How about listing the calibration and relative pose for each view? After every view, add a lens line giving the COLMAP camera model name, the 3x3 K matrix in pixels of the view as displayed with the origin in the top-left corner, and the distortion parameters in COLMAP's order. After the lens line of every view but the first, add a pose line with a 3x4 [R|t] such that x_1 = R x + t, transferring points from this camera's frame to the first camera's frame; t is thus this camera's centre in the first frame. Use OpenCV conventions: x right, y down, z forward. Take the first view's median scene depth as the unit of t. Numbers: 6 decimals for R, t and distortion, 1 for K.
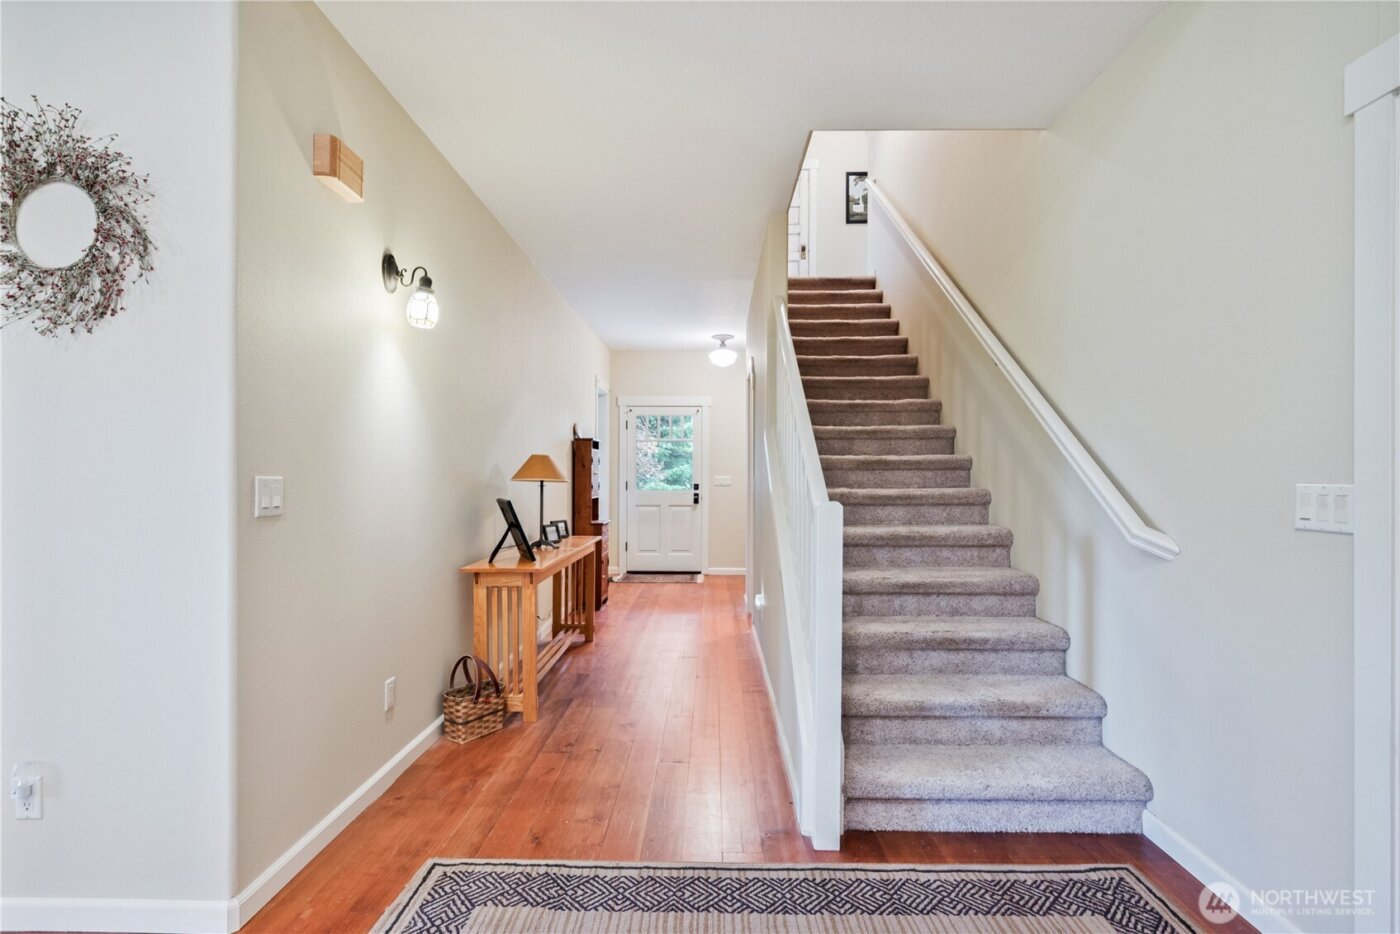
lens RADIAL K [[668.2, 0, 700.0], [0, 668.2, 467.0], [0, 0, 1]] dist [0.003635, 0.000028]
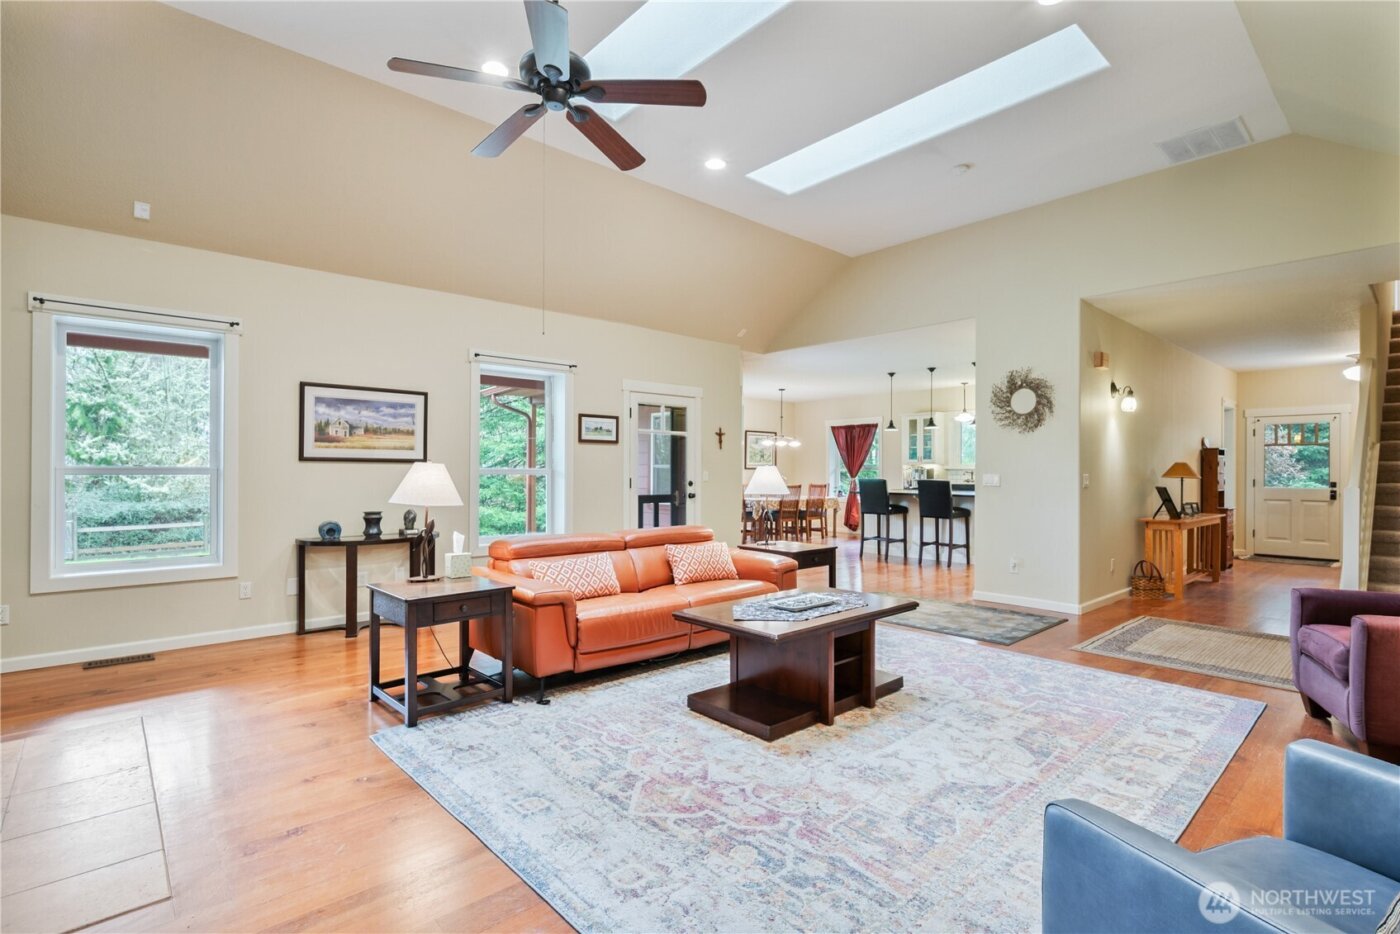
lens RADIAL K [[668.2, 0, 700.0], [0, 668.2, 467.0], [0, 0, 1]] dist [0.003635, 0.000028]
pose [[0.682849, 0.001402, -0.730559, 0.176651], [0.003014, 0.999984, 0.004737, -0.018224], [0.730554, -0.005437, 0.682834, -1.088311]]
